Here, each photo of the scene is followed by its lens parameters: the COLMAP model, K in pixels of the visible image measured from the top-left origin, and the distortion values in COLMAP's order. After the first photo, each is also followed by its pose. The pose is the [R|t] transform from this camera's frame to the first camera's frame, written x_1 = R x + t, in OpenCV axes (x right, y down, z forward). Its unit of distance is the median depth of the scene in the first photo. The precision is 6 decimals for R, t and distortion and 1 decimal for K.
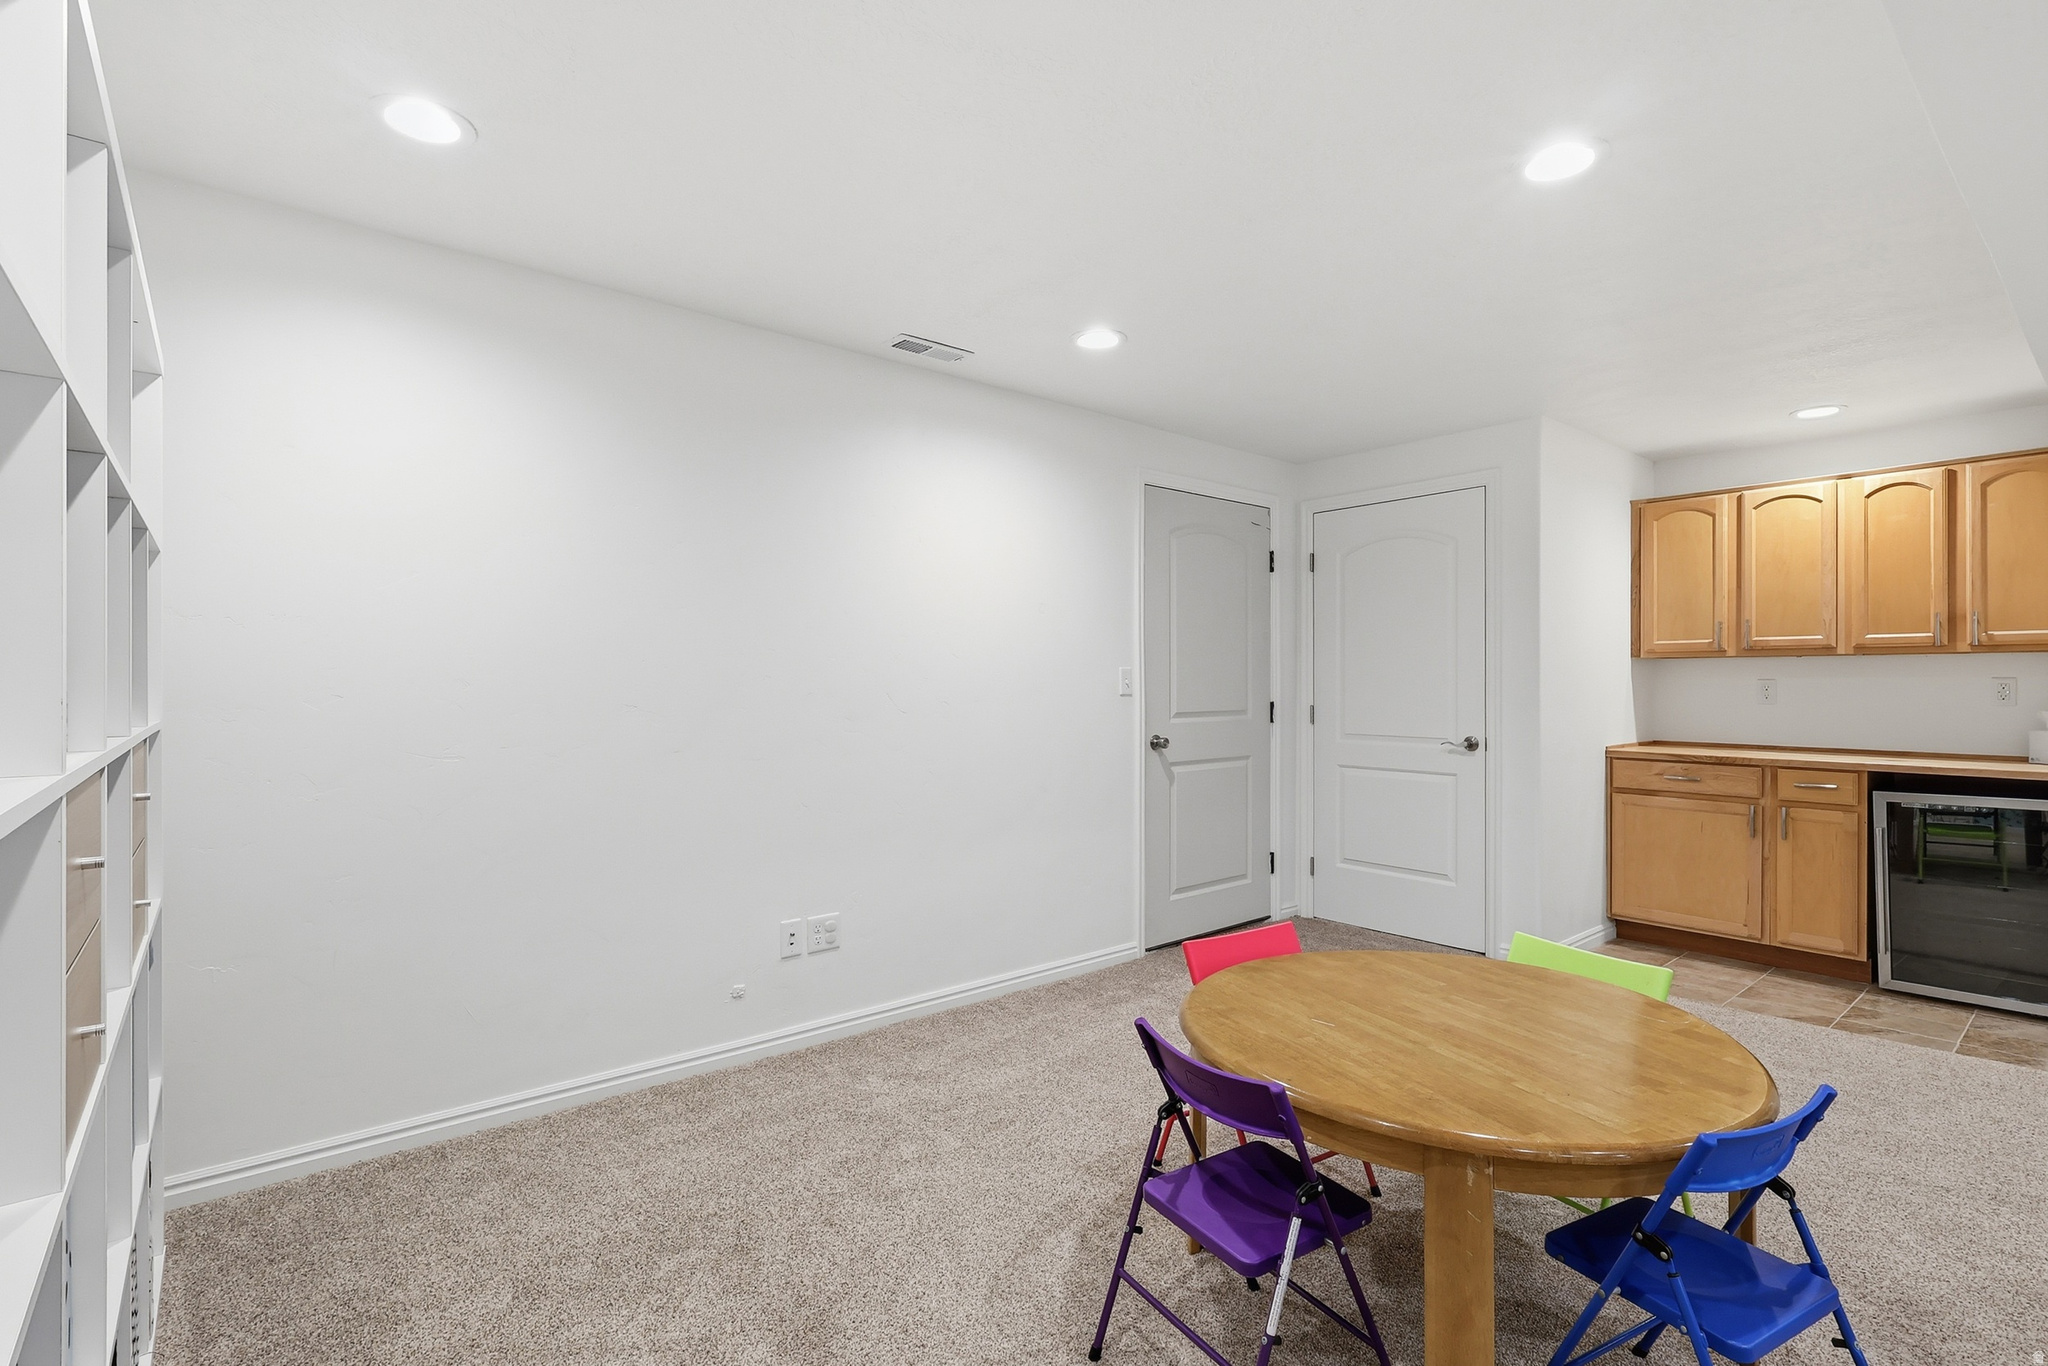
lens RADIAL K [[951.5, 0, 1020.0], [0, 951.5, 679.1], [0, 0, 1]] dist [-0.002847, -0.000426]
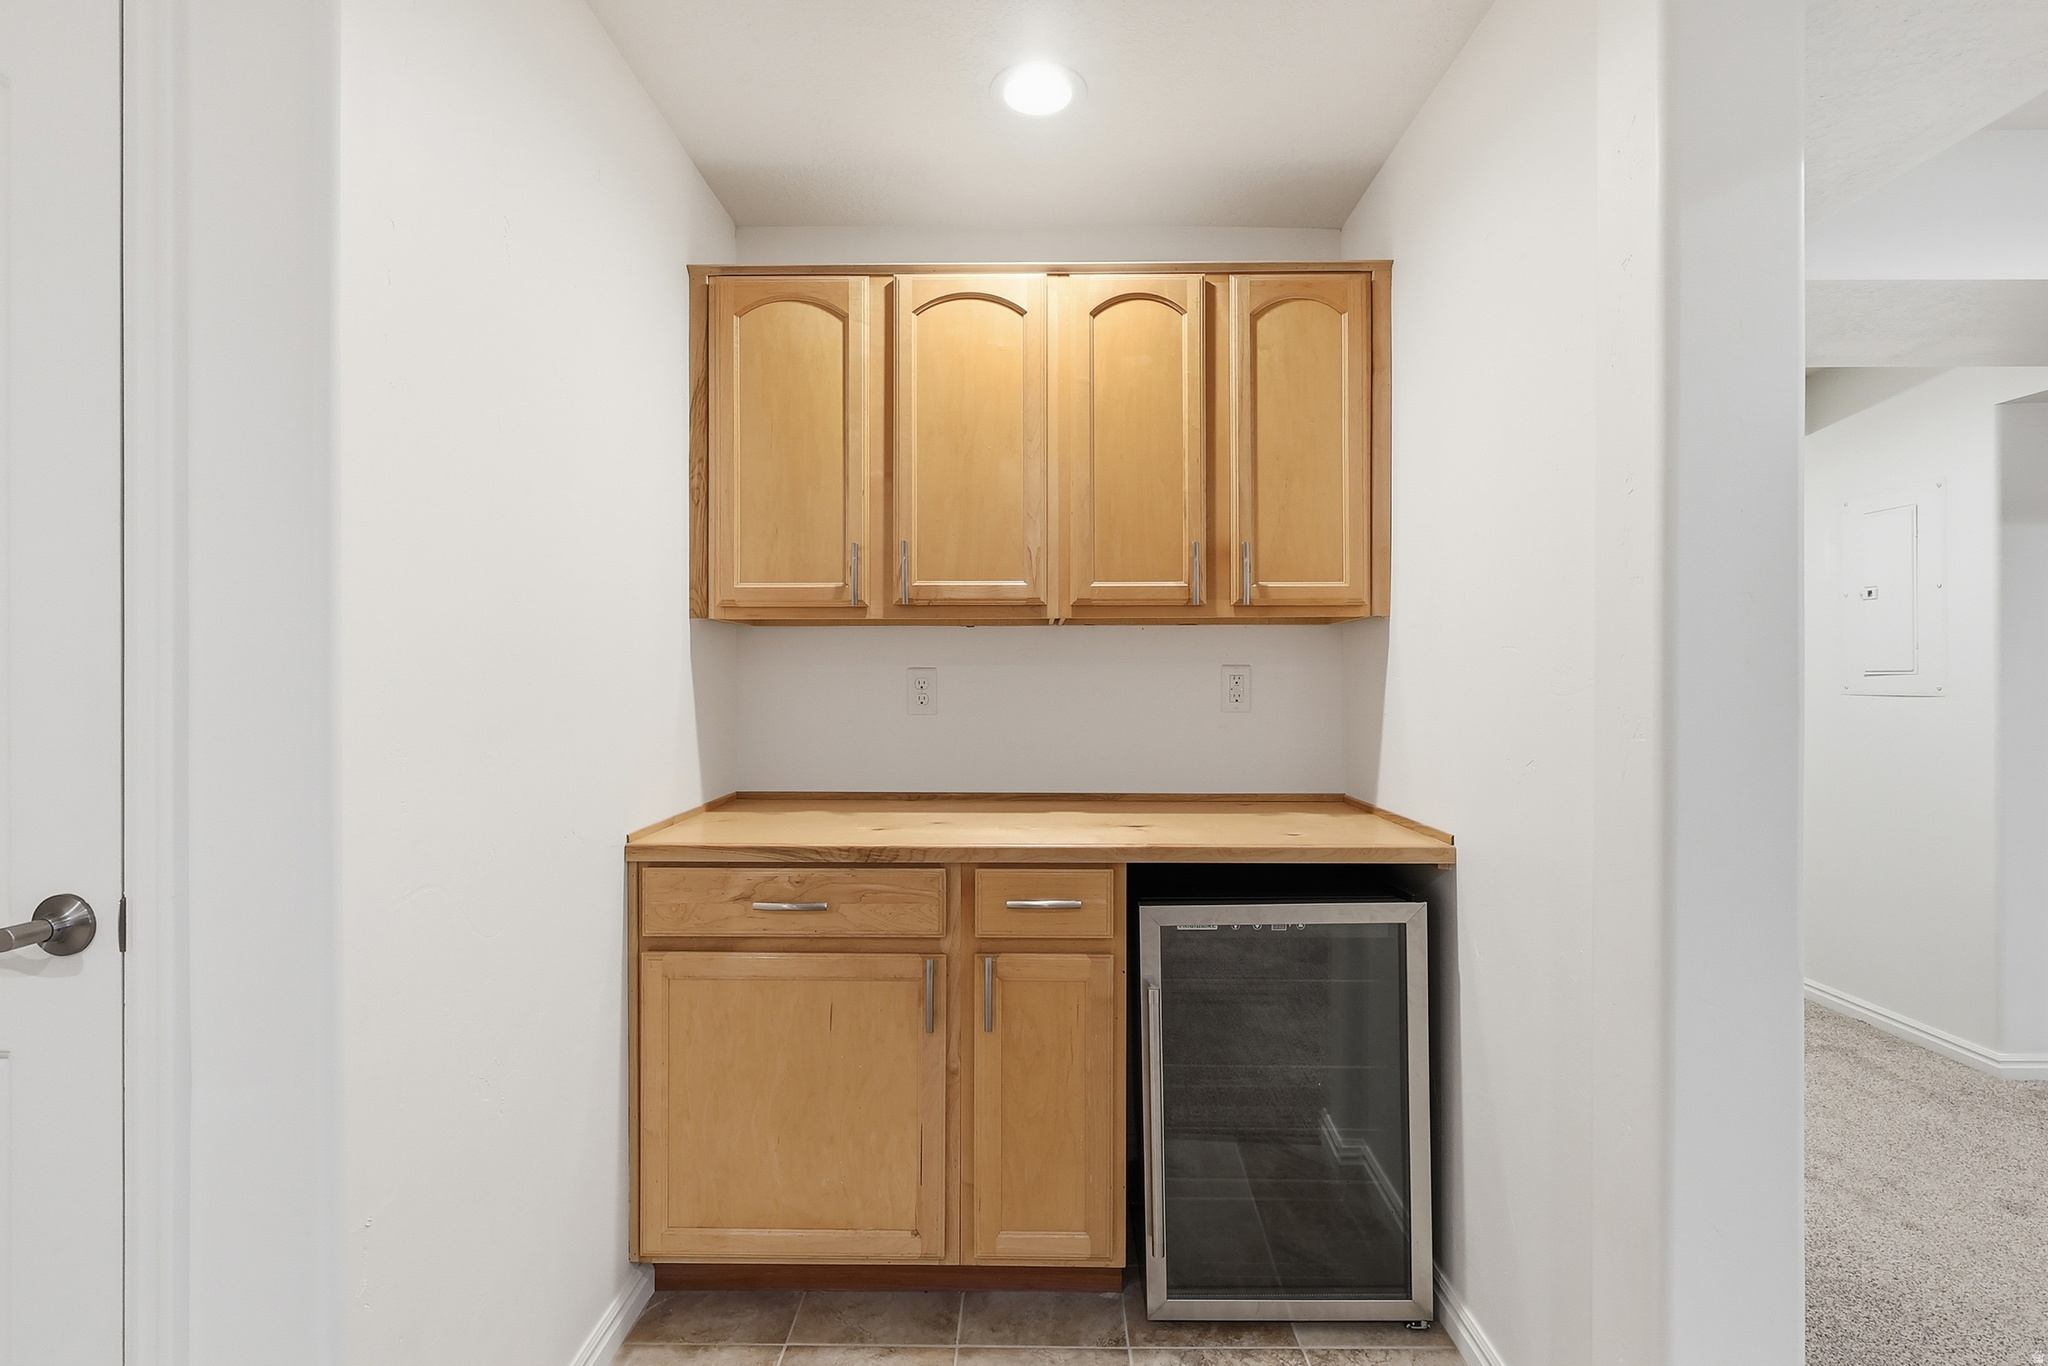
lens RADIAL K [[951.5, 0, 1020.0], [0, 951.5, 679.1], [0, 0, 1]] dist [-0.002847, -0.000426]
pose [[0.645863, 0.000342, 0.763453, 0.460340], [-0.000153, 1.000000, -0.000318, 0.006175], [-0.763453, 0.000088, 0.645863, 0.679001]]
